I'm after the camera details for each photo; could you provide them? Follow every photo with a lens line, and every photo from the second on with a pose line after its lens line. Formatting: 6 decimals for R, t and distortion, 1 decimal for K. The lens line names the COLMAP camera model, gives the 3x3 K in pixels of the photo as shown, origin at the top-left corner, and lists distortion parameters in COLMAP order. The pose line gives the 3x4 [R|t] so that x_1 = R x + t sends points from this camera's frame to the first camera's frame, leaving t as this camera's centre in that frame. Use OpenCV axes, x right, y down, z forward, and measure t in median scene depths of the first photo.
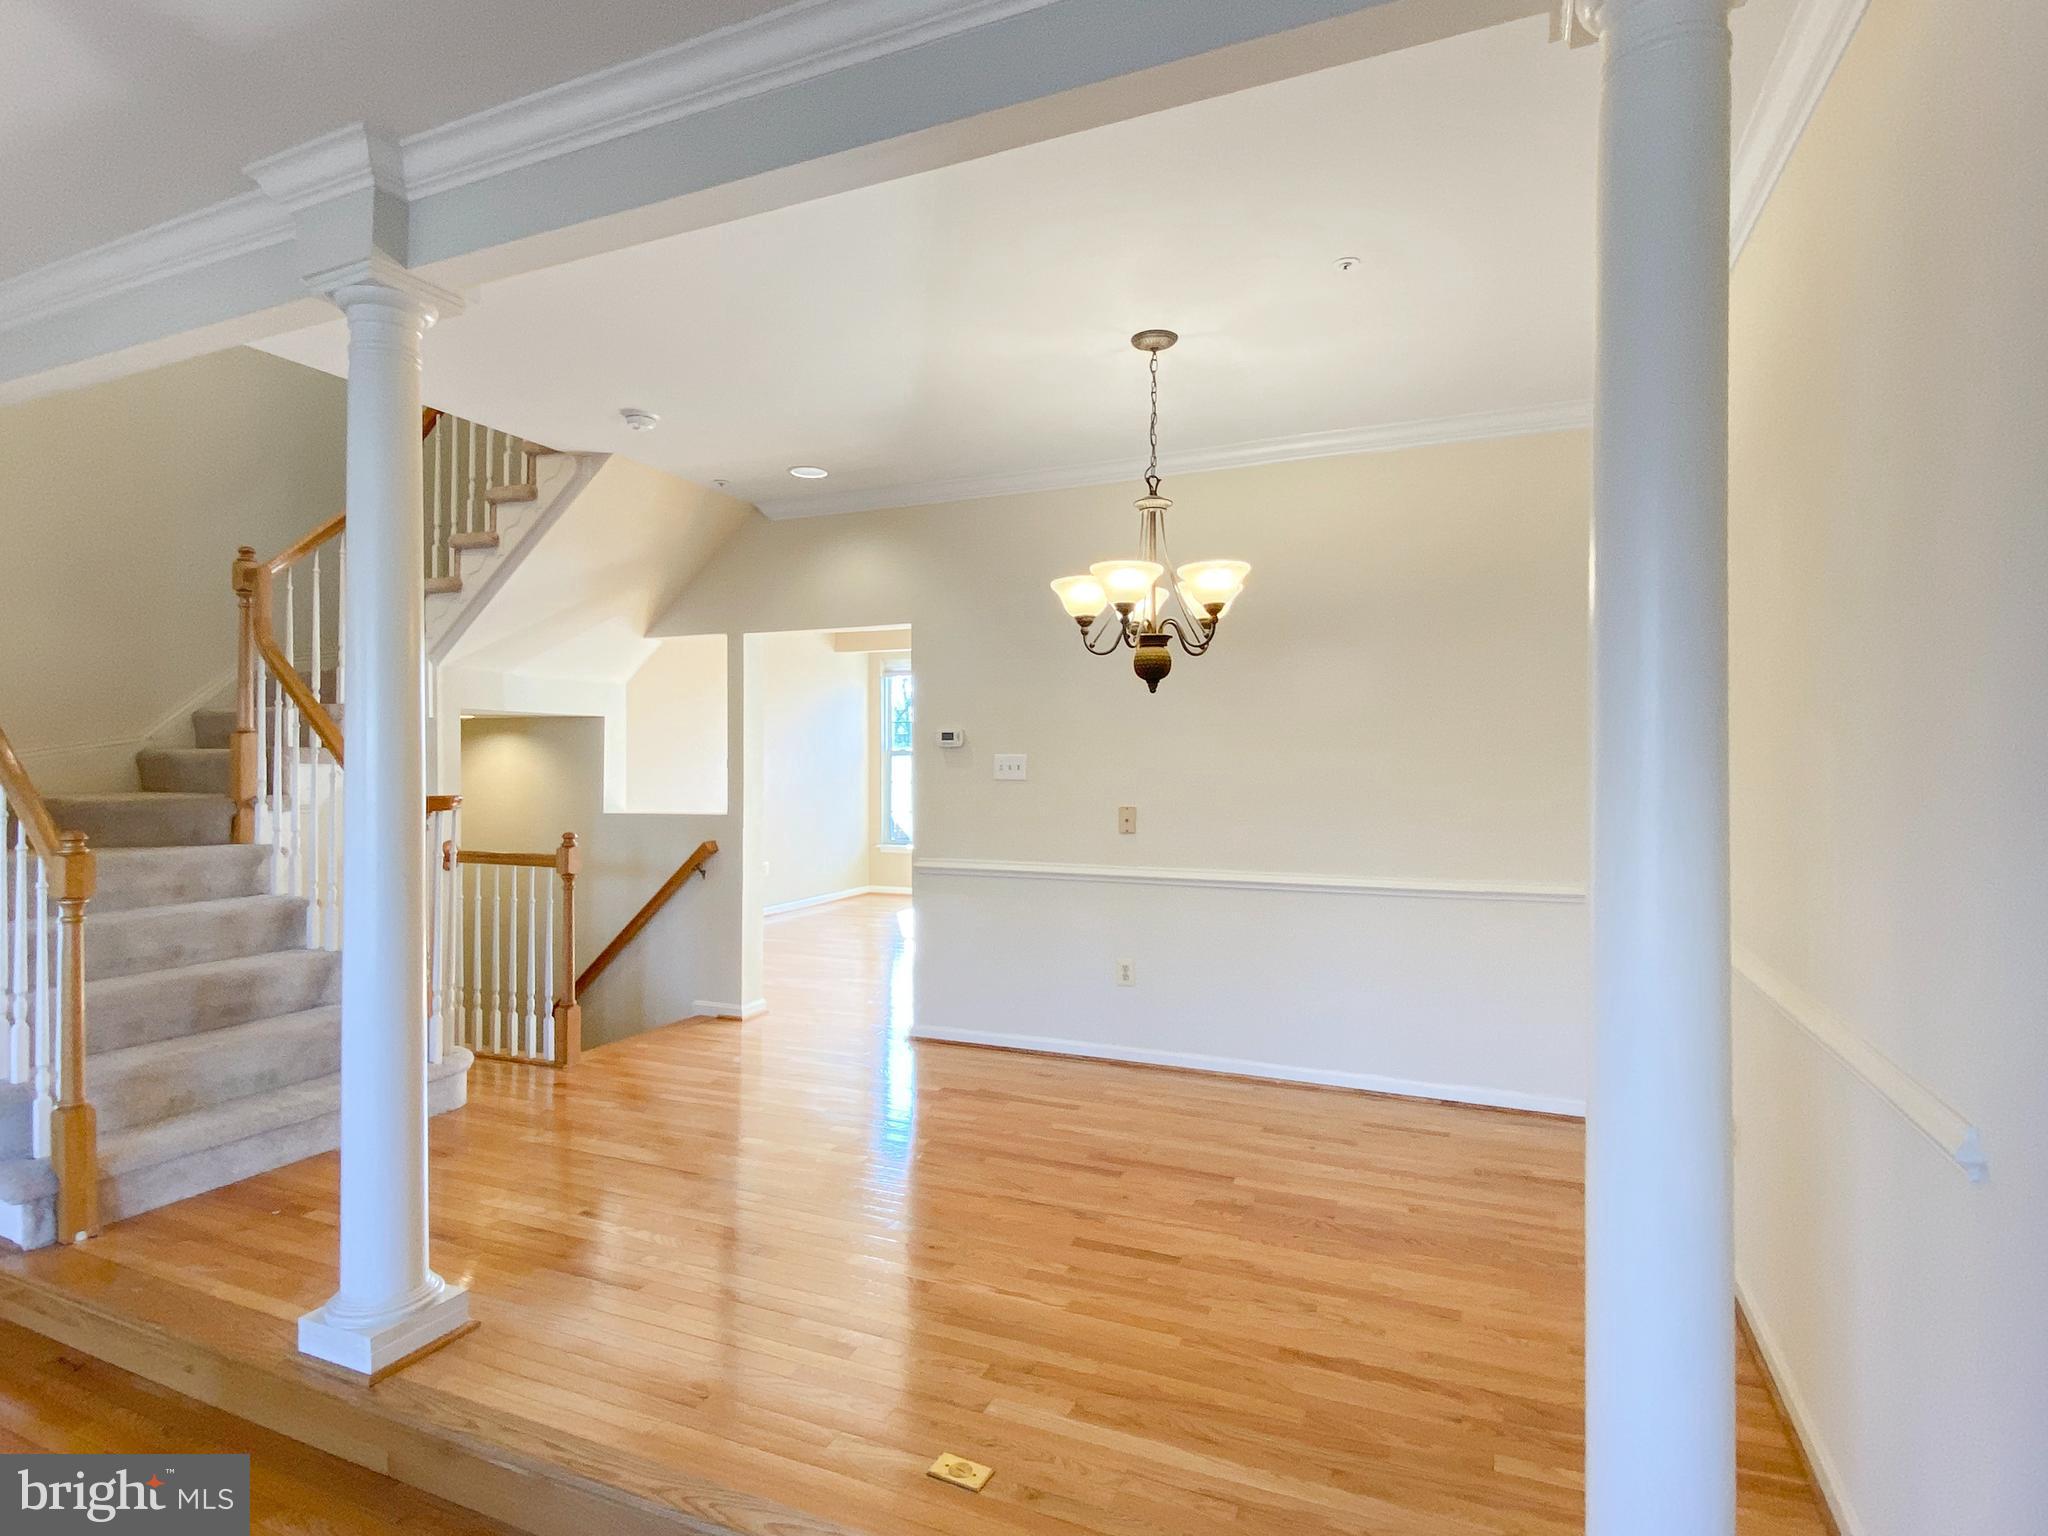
lens RADIAL K [[1035.9, 0, 1024.0], [0, 1035.9, 768.0], [0, 0, 1]] dist [0.070905, -0.065300]
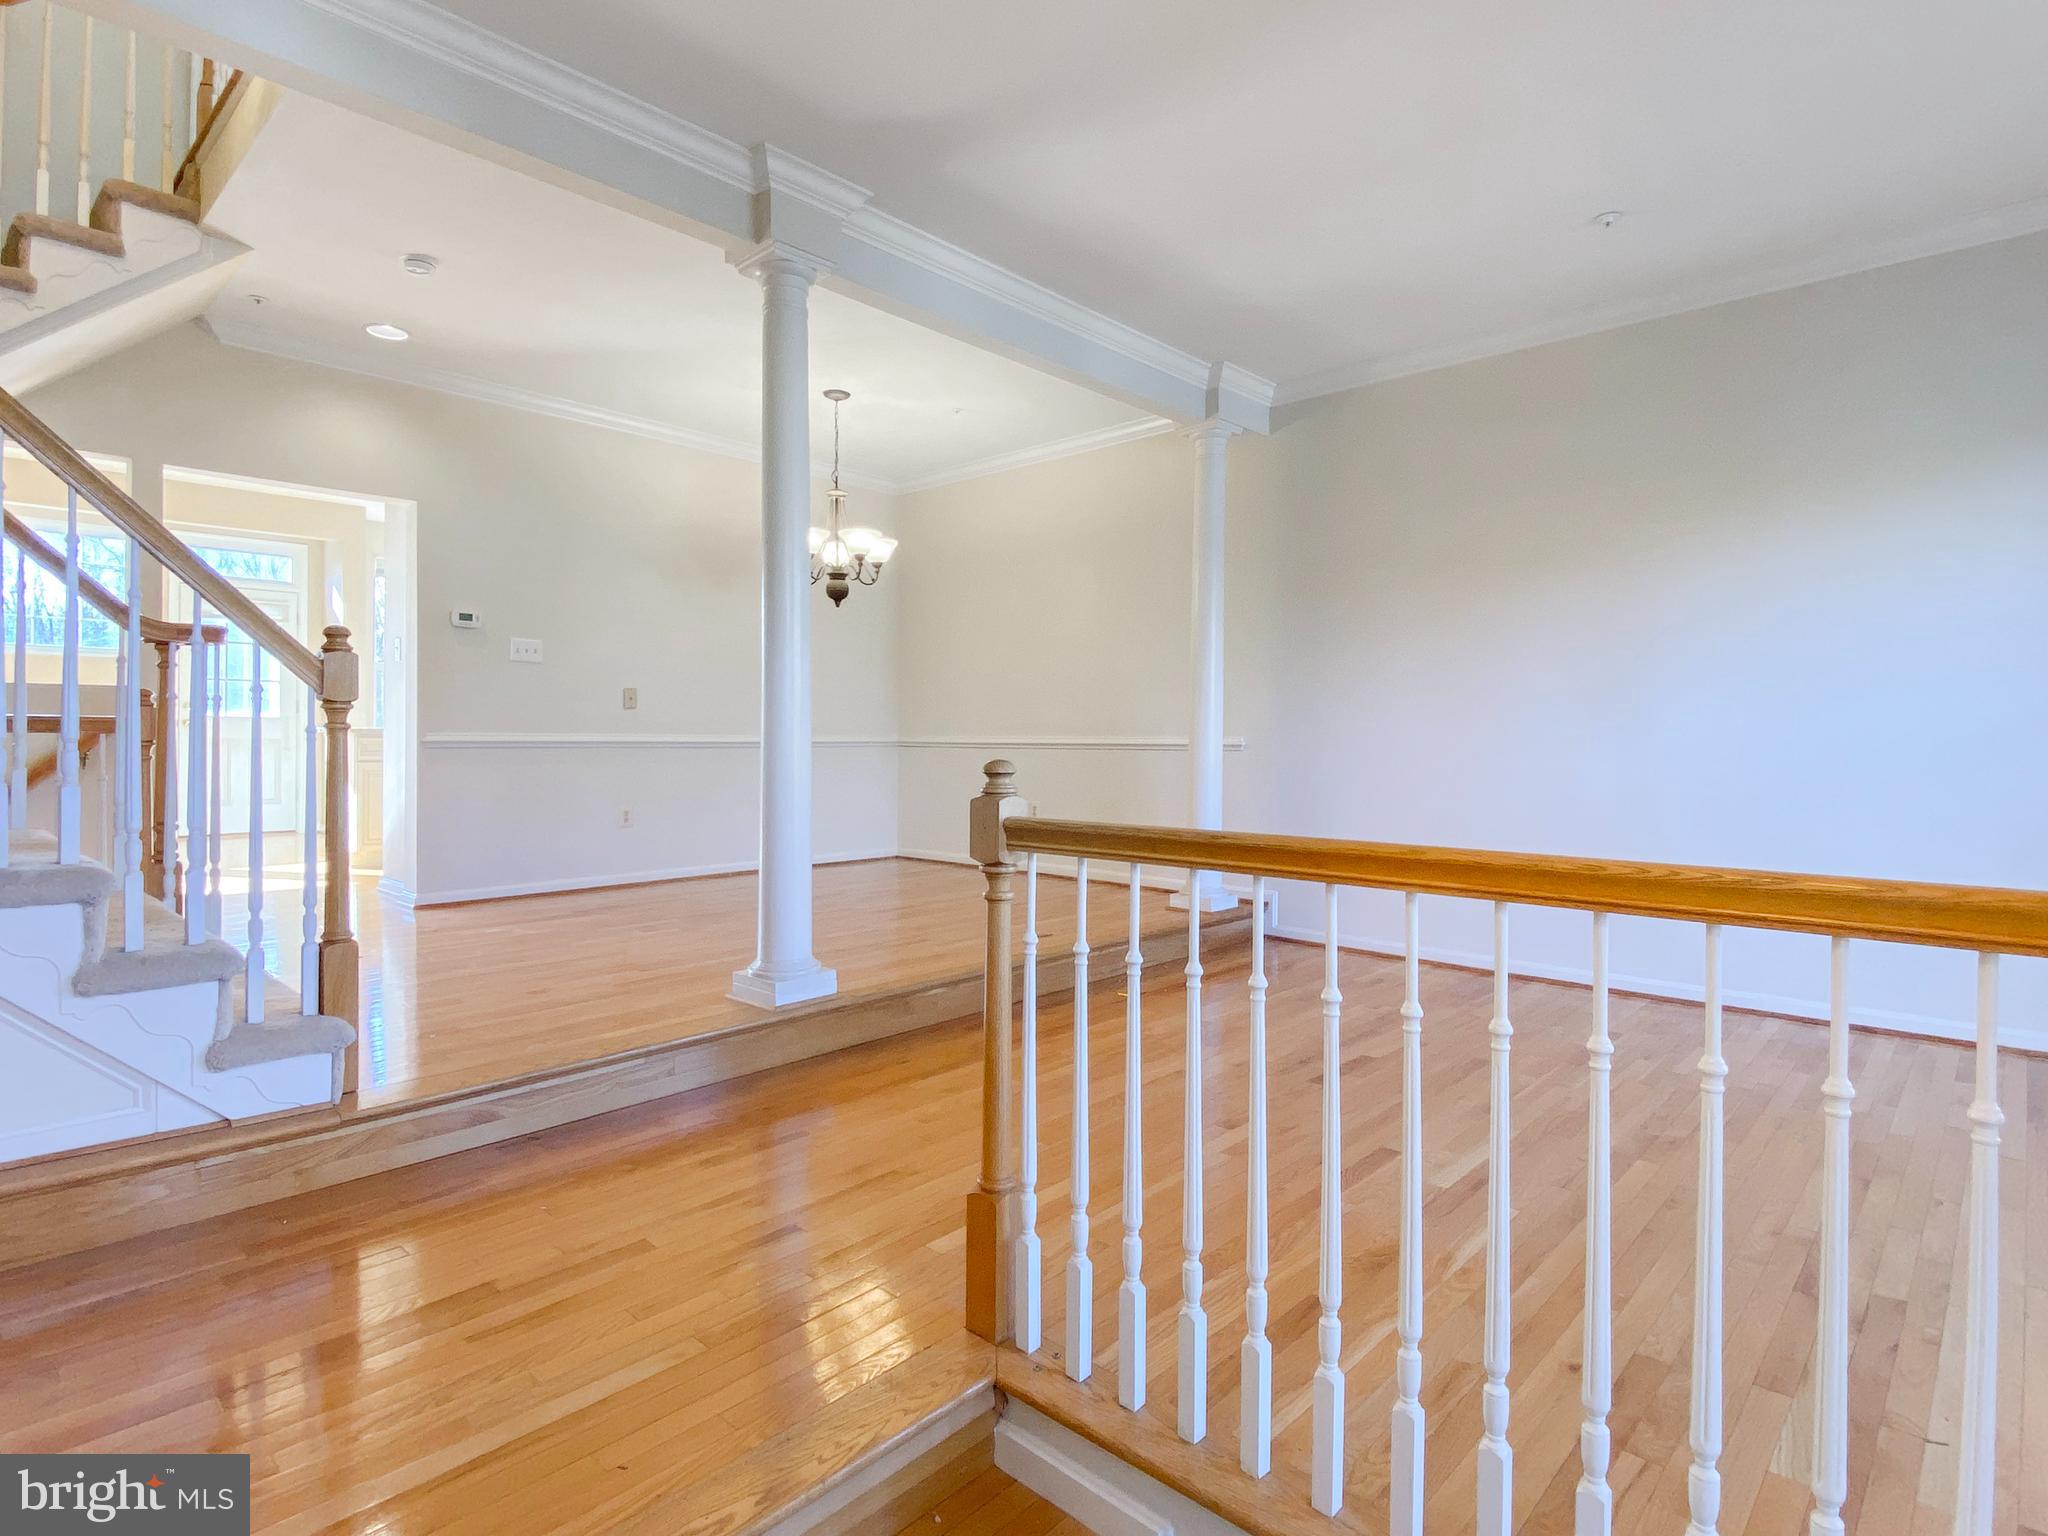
lens RADIAL K [[1035.9, 0, 1024.0], [0, 1035.9, 768.0], [0, 0, 1]] dist [0.070905, -0.065300]
pose [[0.331696, -0.031246, 0.942869, -1.139033], [-0.003414, 0.999405, 0.034320, 0.107205], [-0.943380, -0.014602, 0.331392, 0.124464]]
